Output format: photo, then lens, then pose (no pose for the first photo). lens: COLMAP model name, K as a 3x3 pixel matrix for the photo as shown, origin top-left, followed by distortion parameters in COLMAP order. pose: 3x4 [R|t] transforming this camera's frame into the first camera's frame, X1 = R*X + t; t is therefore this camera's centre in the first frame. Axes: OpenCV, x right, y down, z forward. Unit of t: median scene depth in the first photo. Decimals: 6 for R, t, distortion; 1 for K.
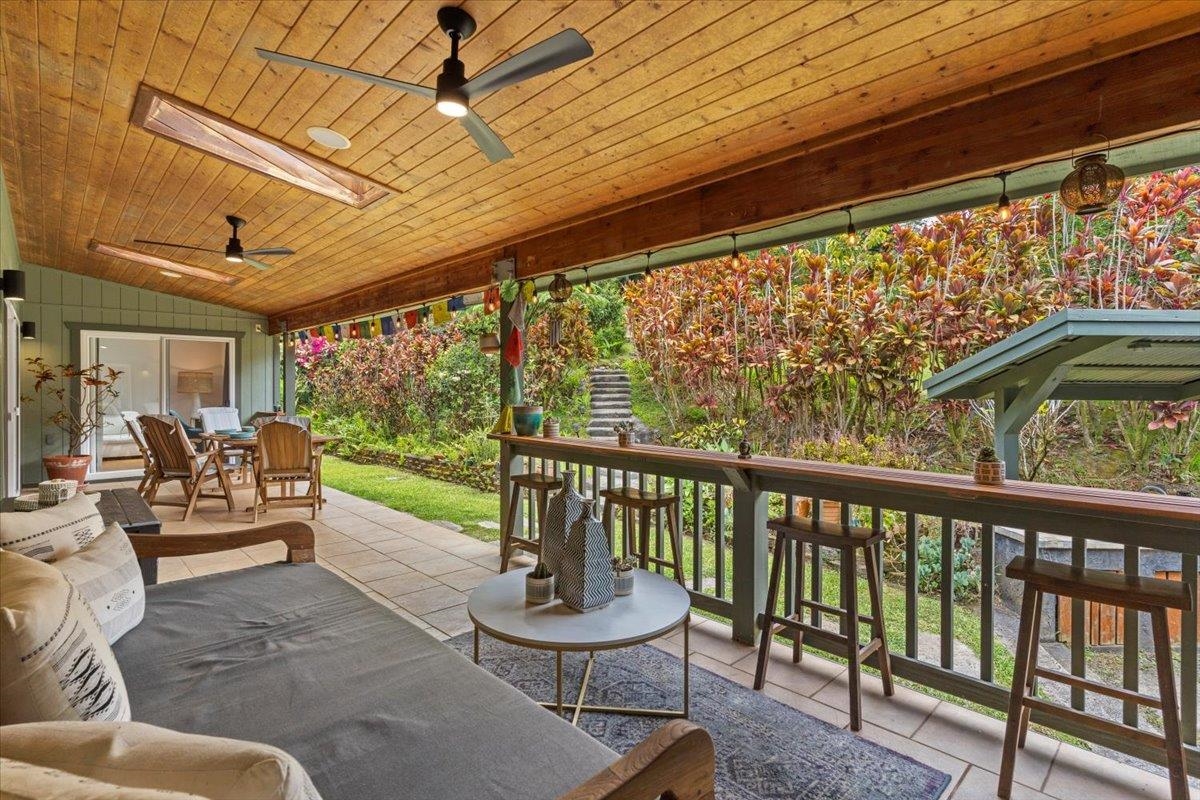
lens RADIAL K [[574.6, 0, 599.7], [0, 574.6, 398.6], [0, 0, 1]] dist [0.002314, -0.000443]
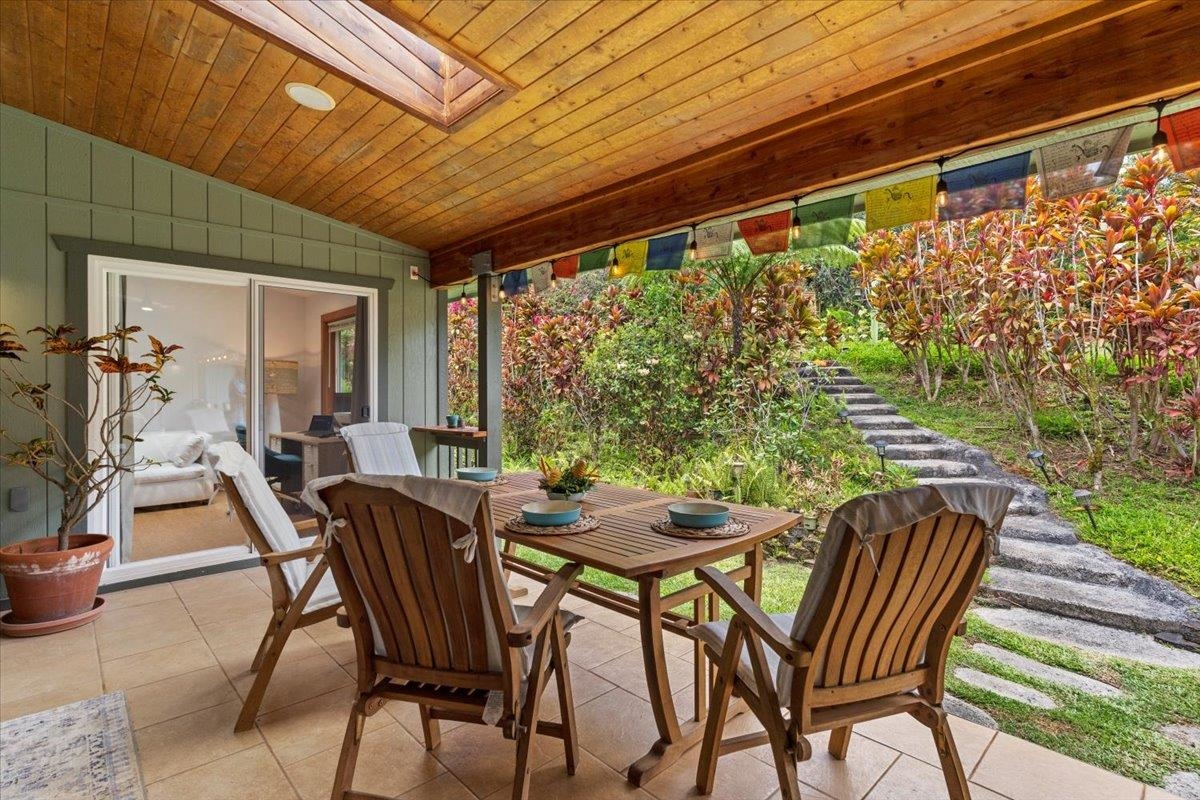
lens RADIAL K [[574.6, 0, 600.3], [0, 574.6, 395.6], [0, 0, 1]] dist [0.002314, -0.000443]
pose [[0.999963, -0.004344, -0.007431, -0.499710], [0.004286, 0.999960, -0.007827, -0.002594], [0.007465, 0.007795, 0.999942, 0.555059]]
